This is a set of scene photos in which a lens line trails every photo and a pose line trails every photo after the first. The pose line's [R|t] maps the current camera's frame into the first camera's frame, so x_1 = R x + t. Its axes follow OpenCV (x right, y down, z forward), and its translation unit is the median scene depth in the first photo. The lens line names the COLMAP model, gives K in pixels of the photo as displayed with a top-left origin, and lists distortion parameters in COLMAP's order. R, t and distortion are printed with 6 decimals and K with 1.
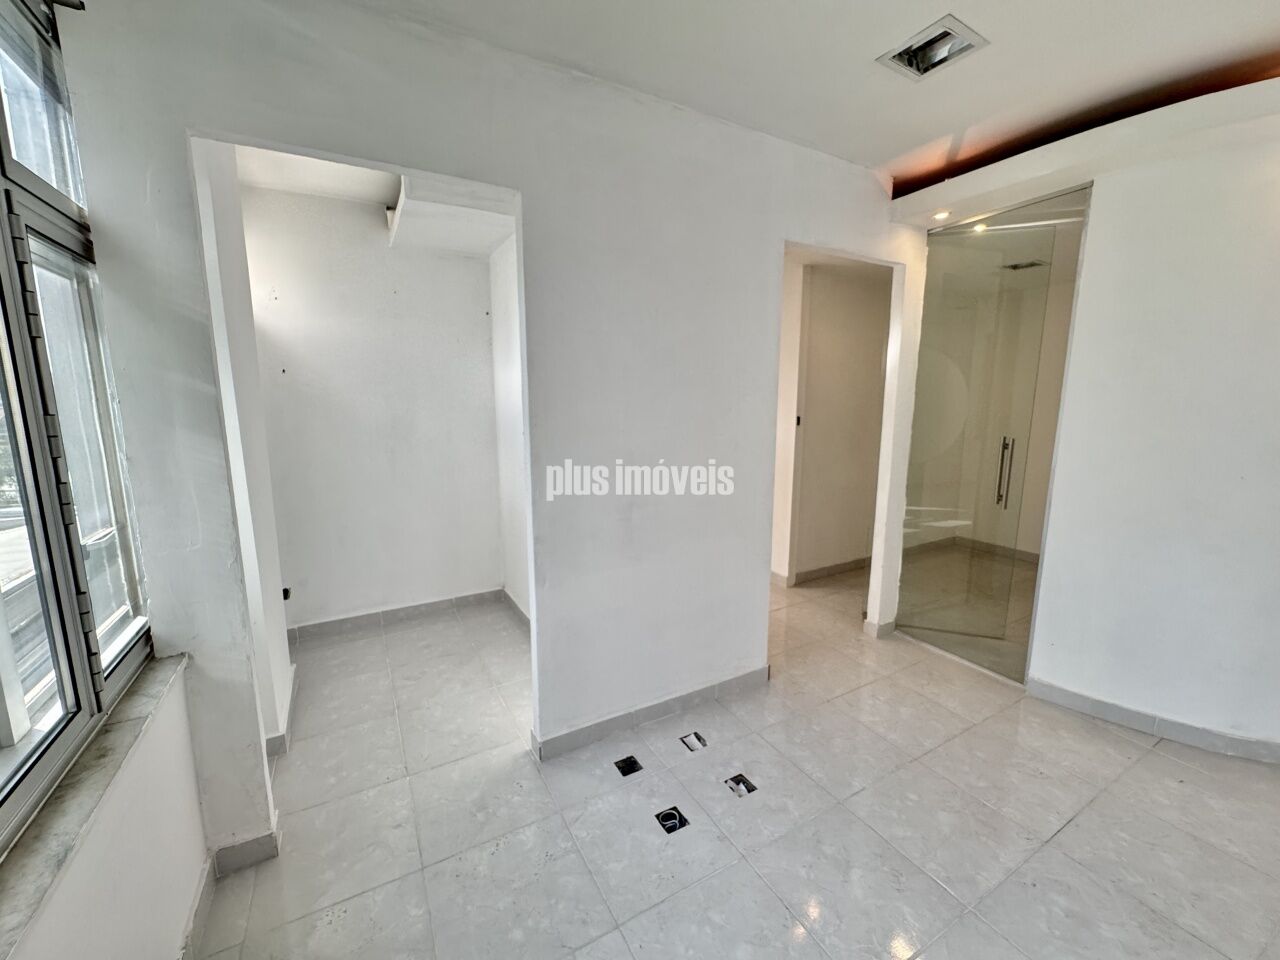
lens RADIAL K [[513.1, 0, 637.7], [0, 513.1, 477.0], [0, 0, 1]] dist [-0.004083, 0.000003]
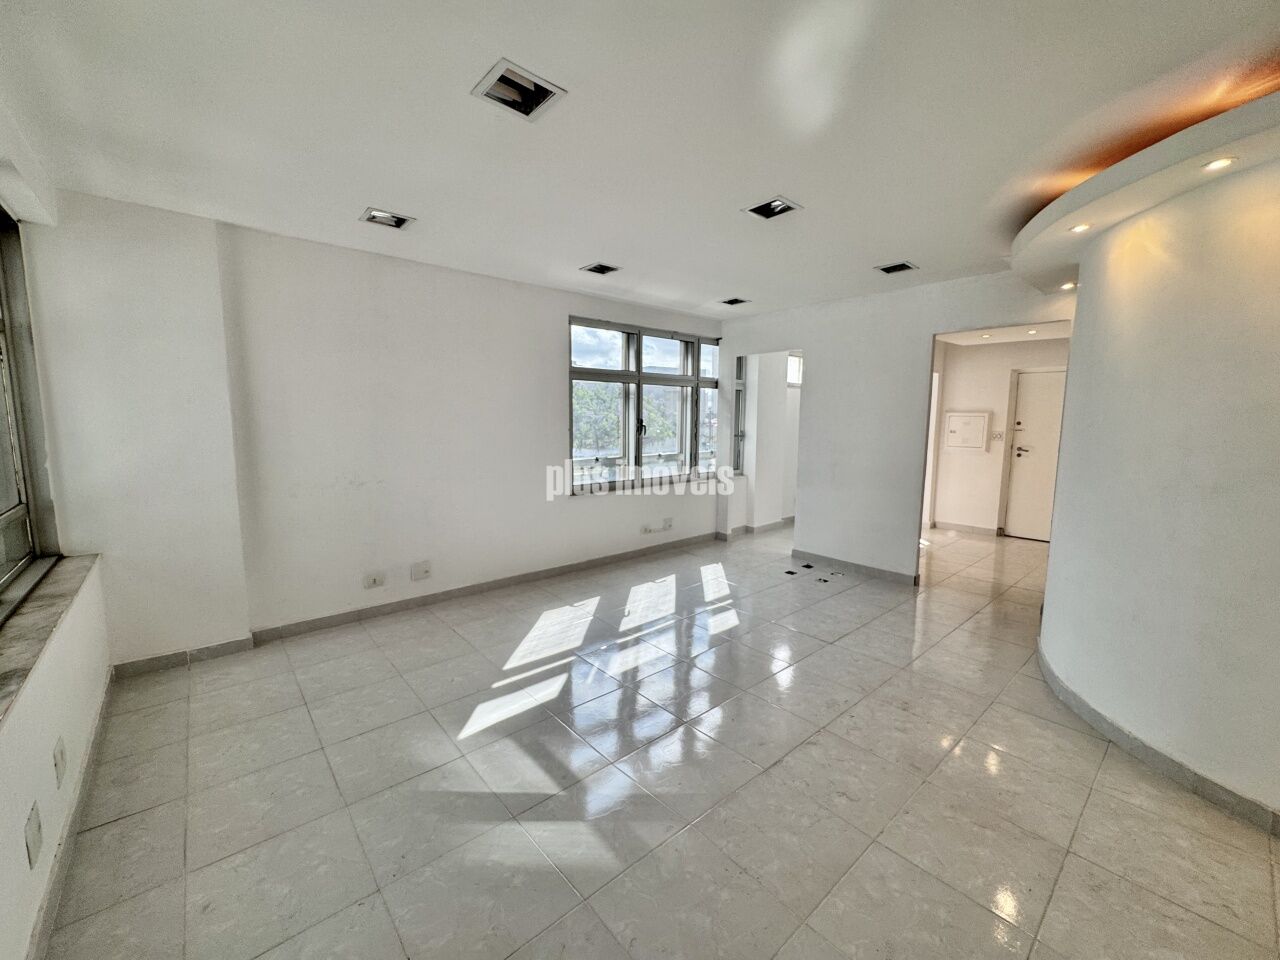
lens RADIAL K [[513.1, 0, 637.7], [0, 513.1, 481.0], [0, 0, 1]] dist [-0.004083, 0.000003]
pose [[0.195353, 0.122639, -0.973035, 1.785103], [-0.160201, 0.982815, 0.091708, 0.049289], [0.967560, 0.137966, 0.211643, -0.310107]]
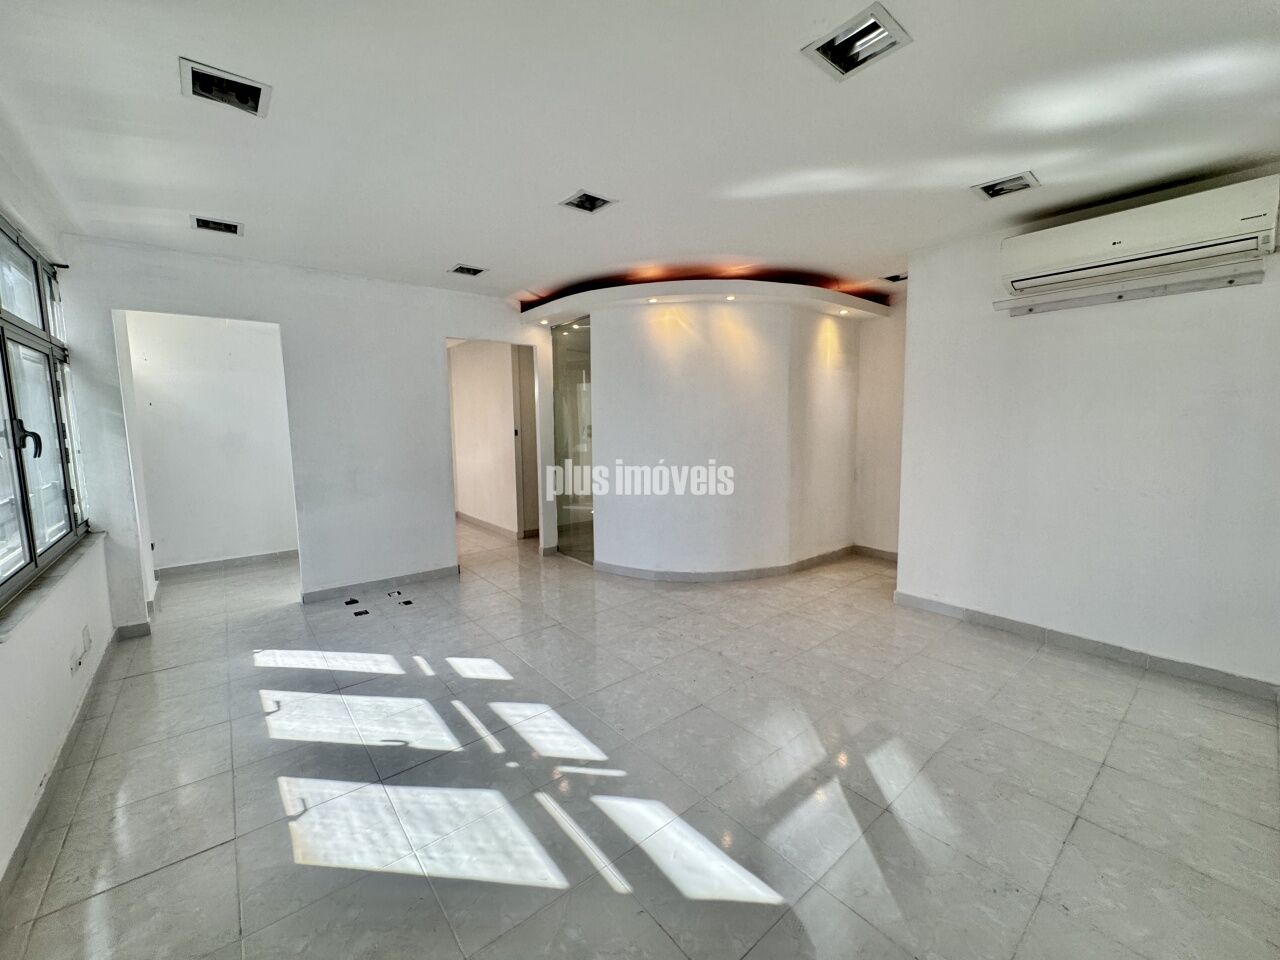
lens RADIAL K [[513.1, 0, 640.7], [0, 513.1, 479.2], [0, 0, 1]] dist [-0.004083, 0.000003]
pose [[0.984753, -0.029382, 0.171458, 0.617666], [0.037093, 0.998431, -0.041945, 0.174246], [-0.169956, 0.047666, 0.984298, -0.948712]]
